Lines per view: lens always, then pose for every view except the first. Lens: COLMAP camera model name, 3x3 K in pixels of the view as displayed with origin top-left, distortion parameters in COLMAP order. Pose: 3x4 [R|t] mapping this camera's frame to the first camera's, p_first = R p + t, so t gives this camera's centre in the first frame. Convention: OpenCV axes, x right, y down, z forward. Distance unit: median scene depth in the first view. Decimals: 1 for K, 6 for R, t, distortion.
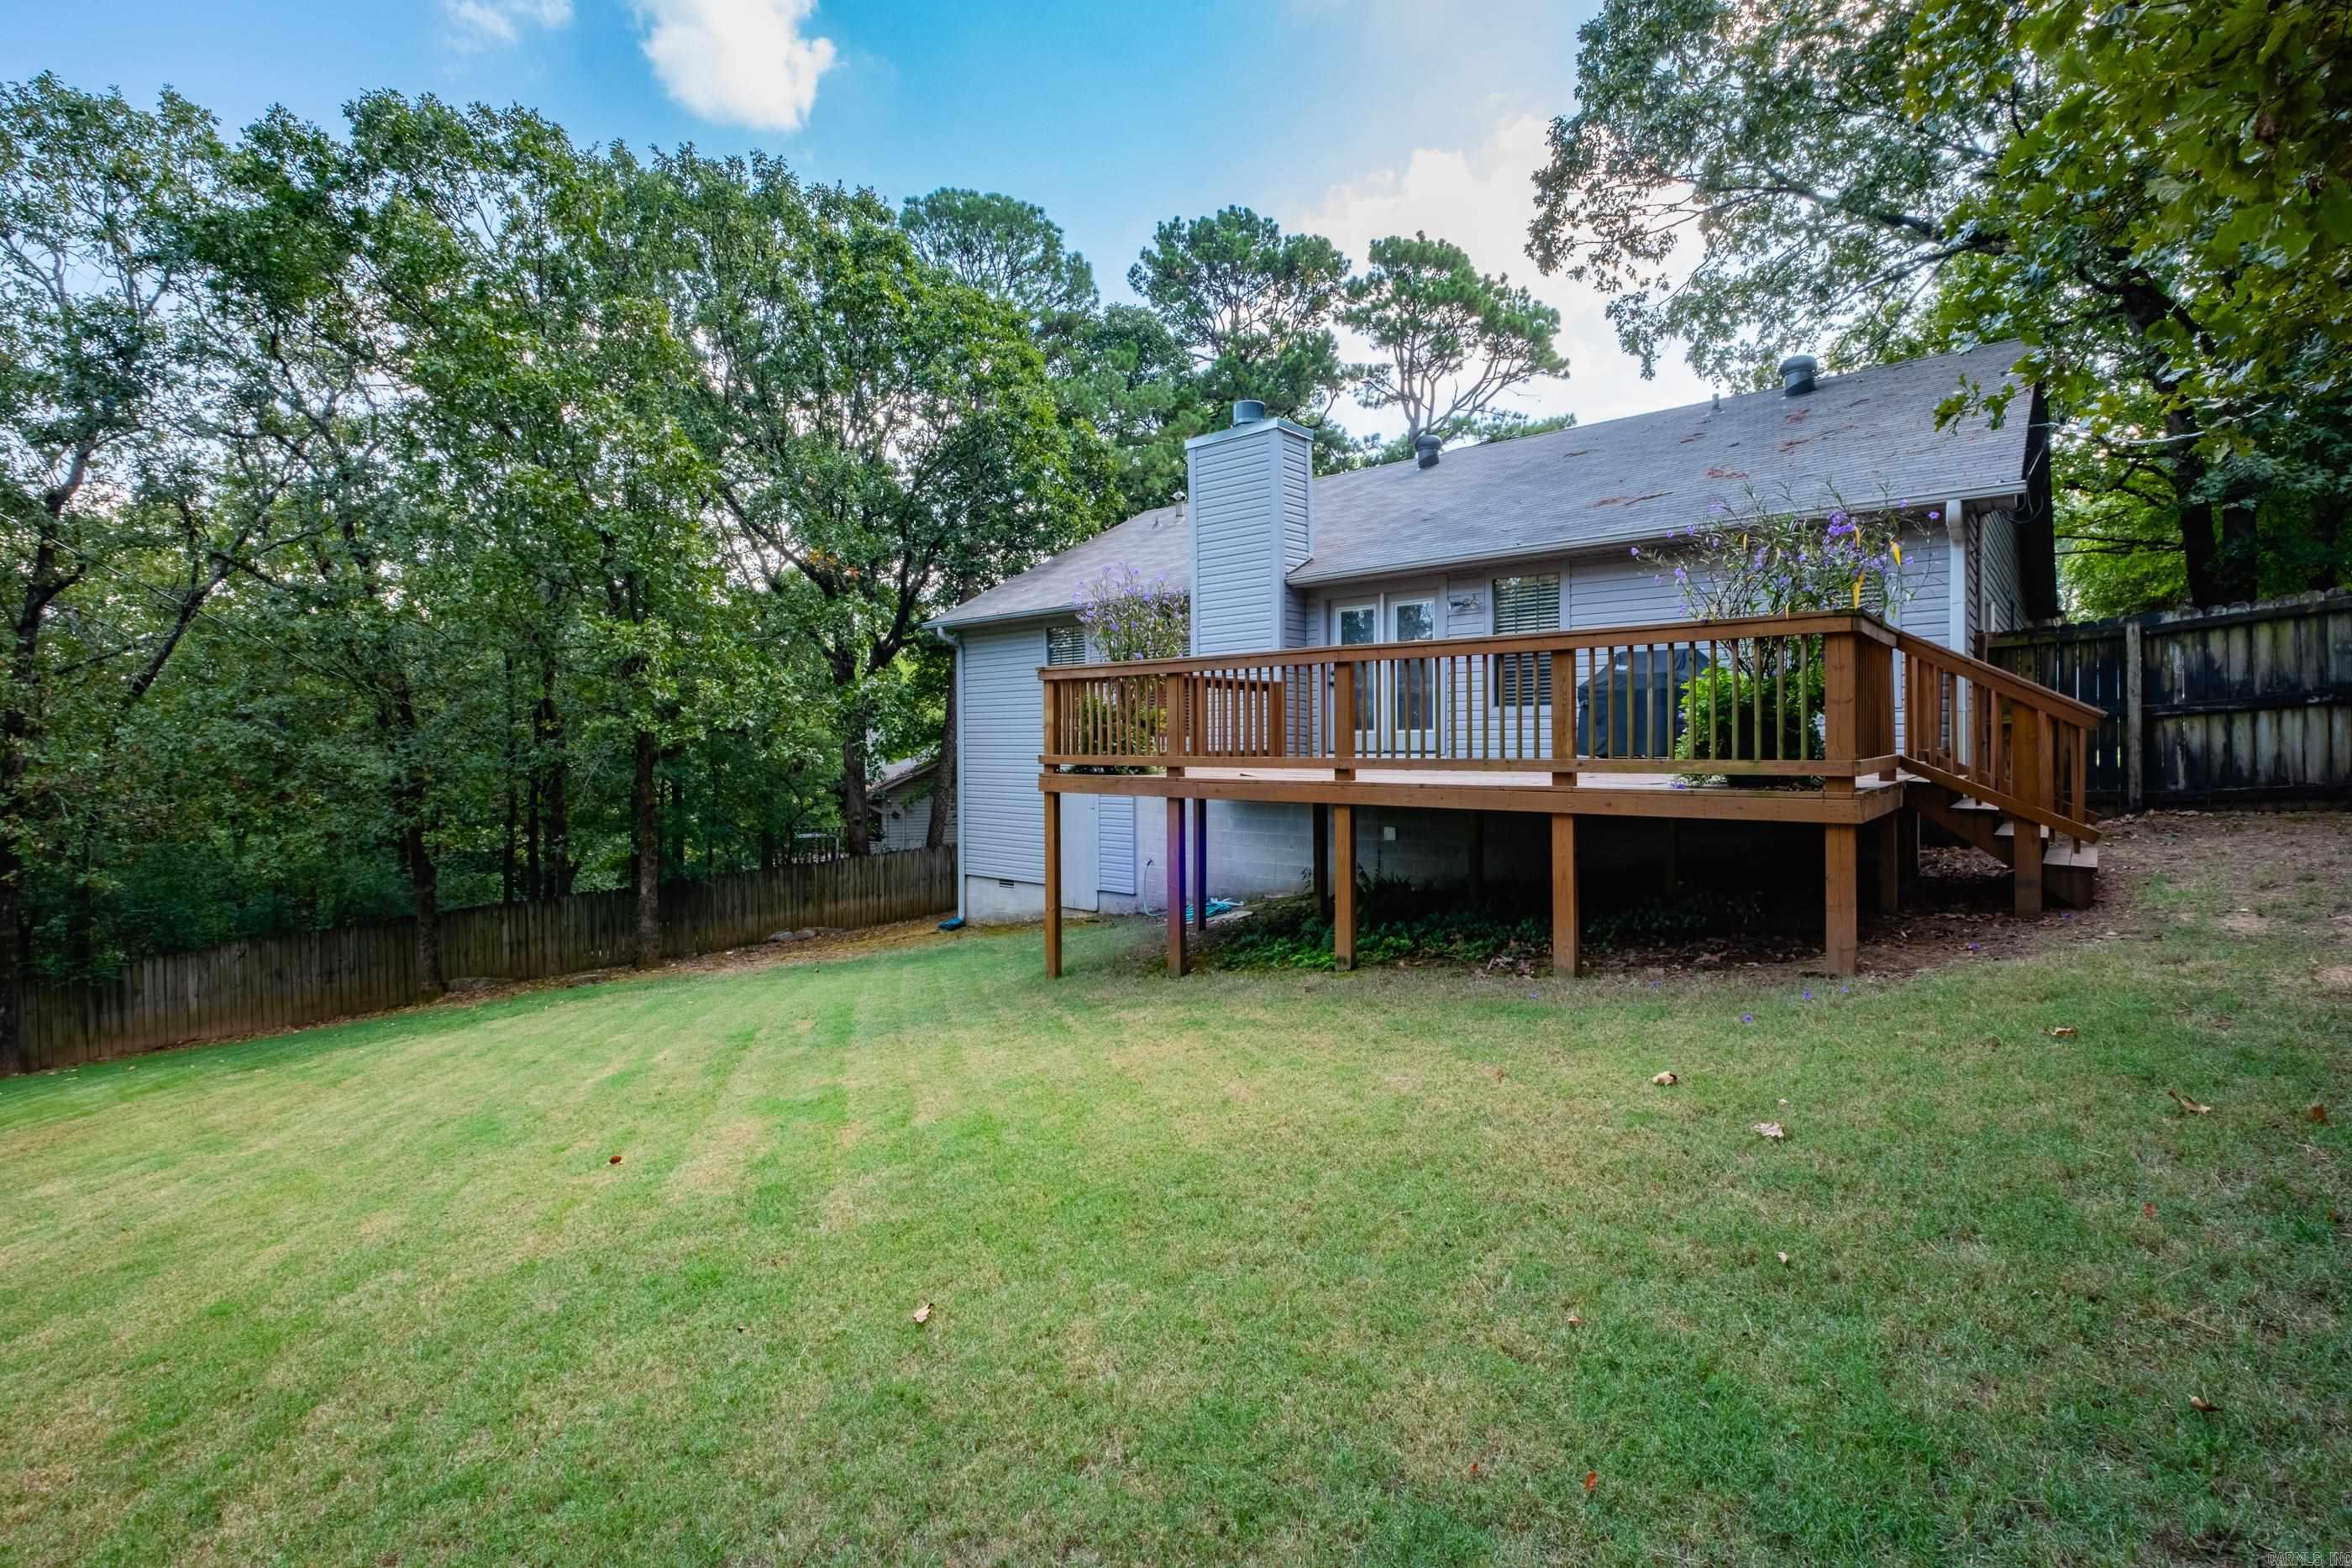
lens RADIAL K [[1111.7, 0, 1176.0], [0, 1111.7, 784.0], [0, 0, 1]] dist [-0.026696, 0.000459]
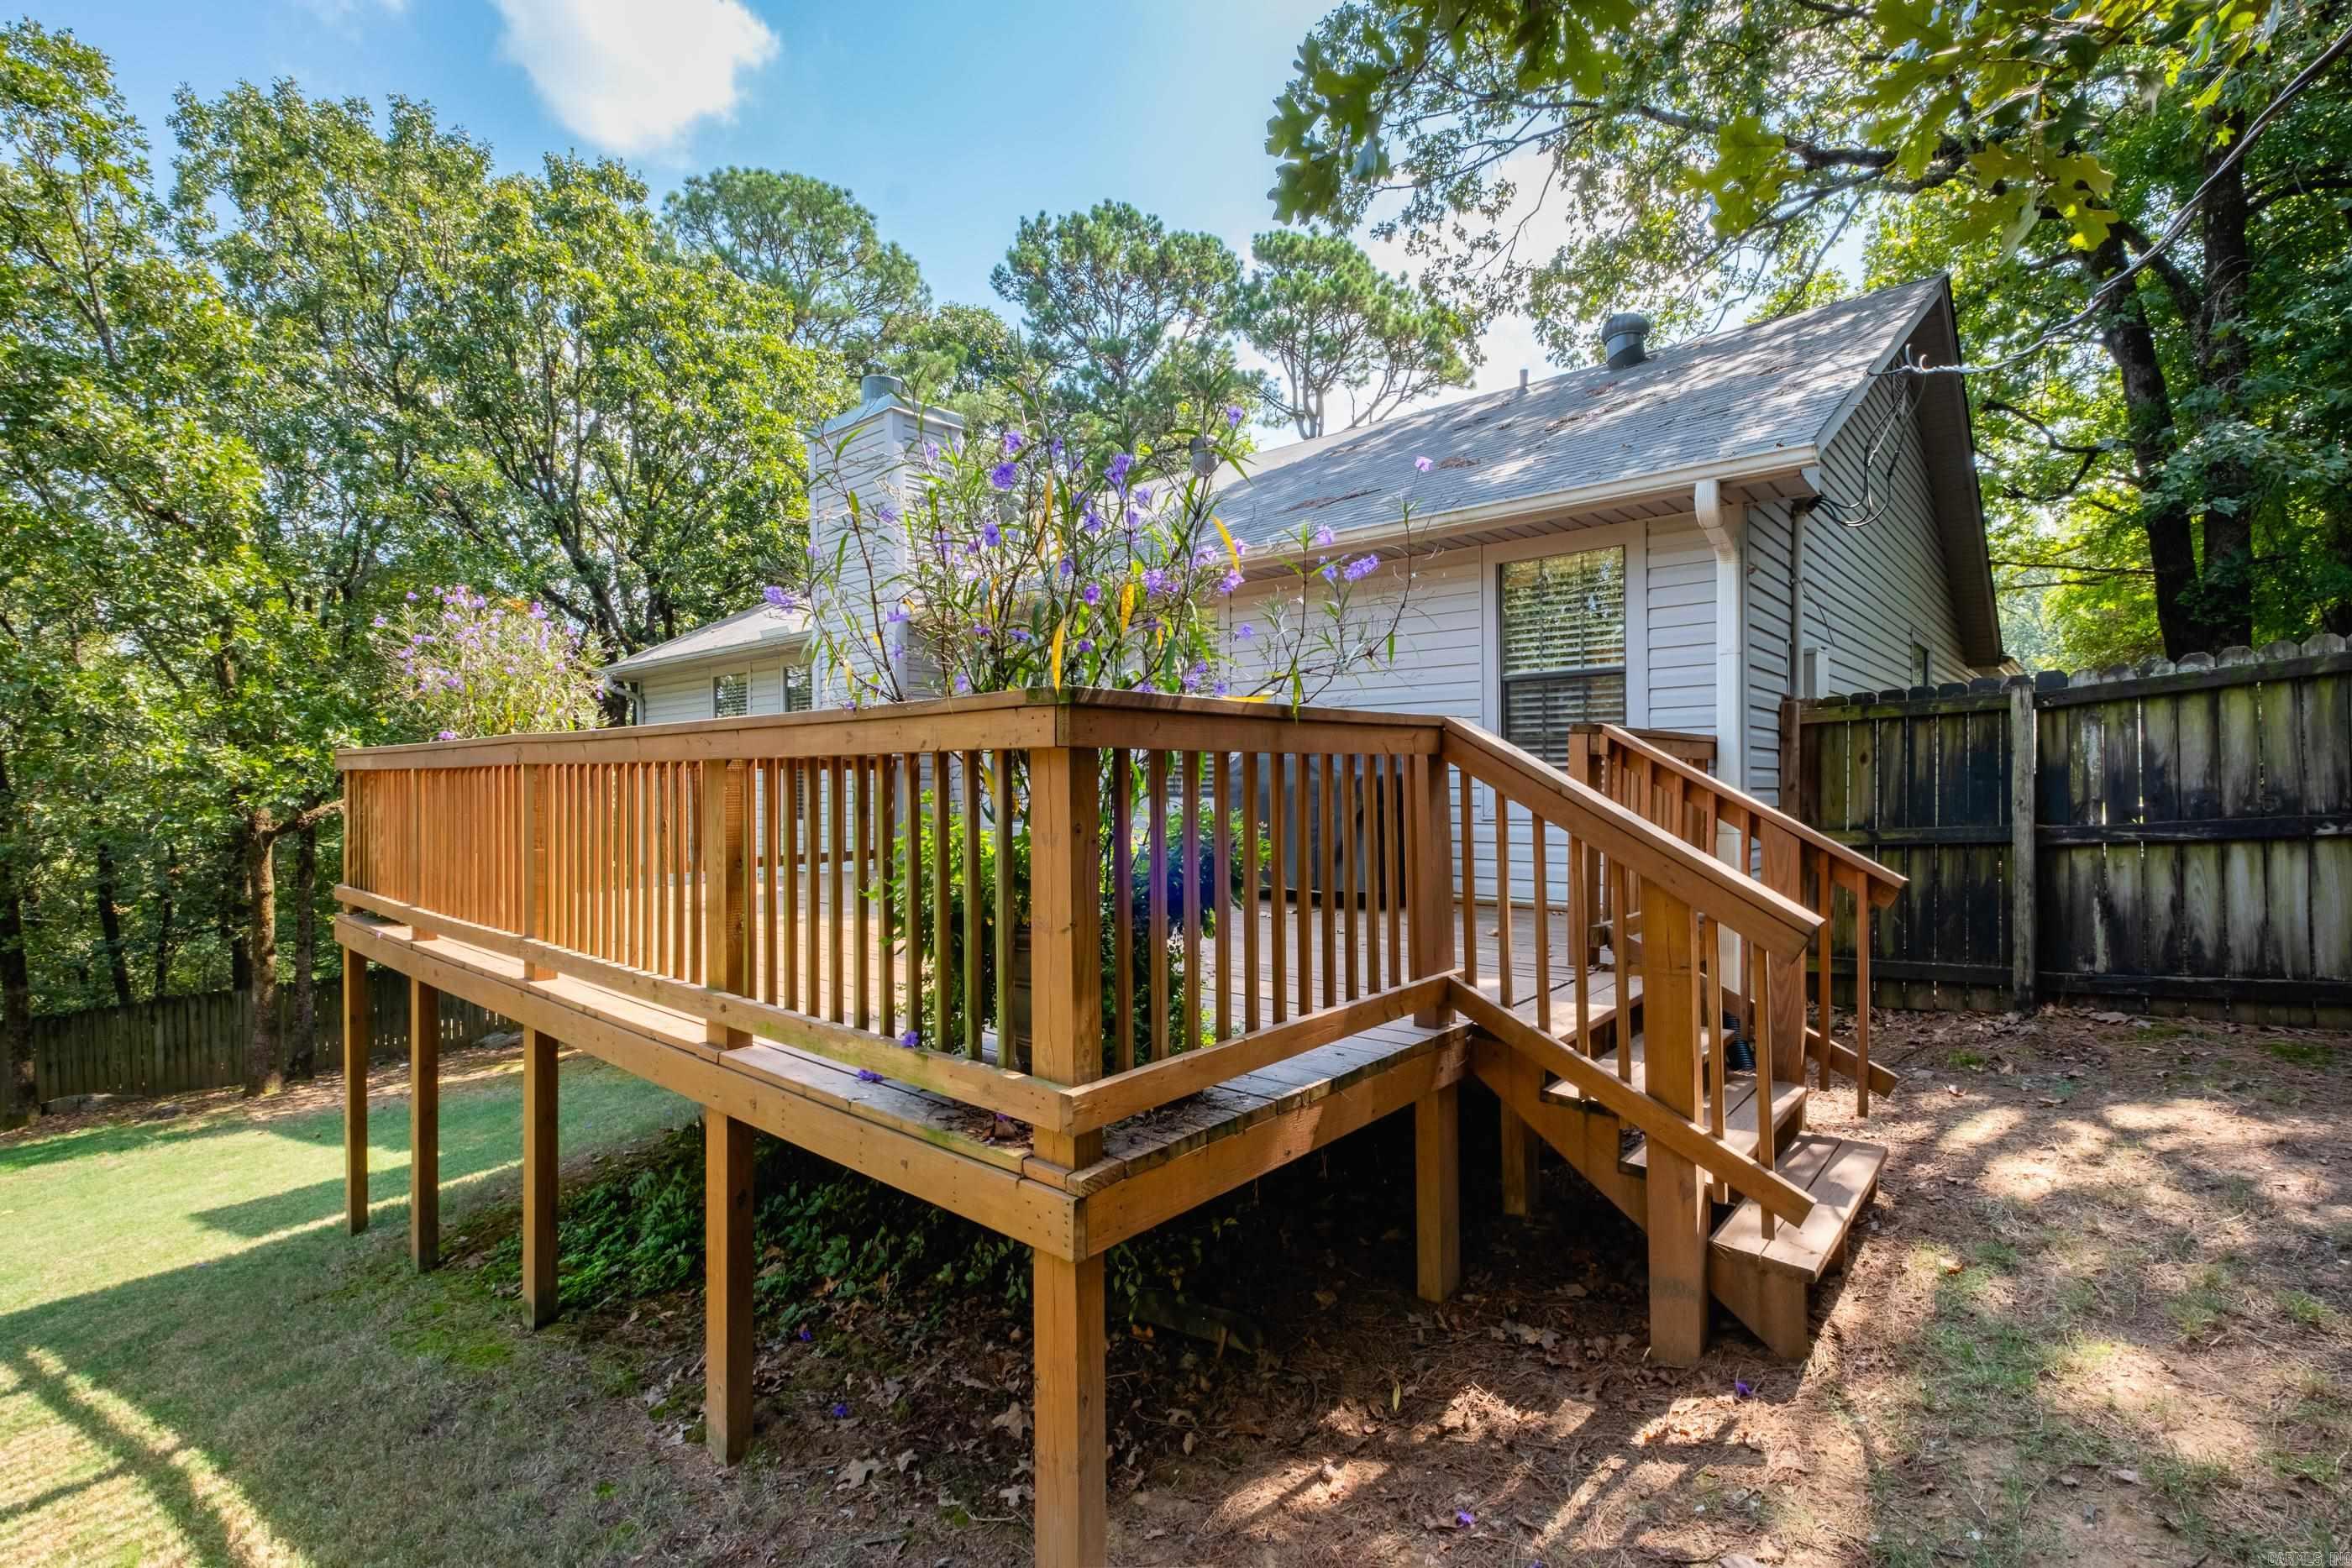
lens RADIAL K [[1087.9, 0, 1231.5], [0, 1087.9, 787.8], [0, 0, 1]] dist [-0.015915, -0.000073]
pose [[0.999990, 0.002771, -0.003428, 0.246201], [-0.002867, 0.999601, -0.028097, -0.041257], [0.003349, 0.028106, 0.999599, 0.223426]]
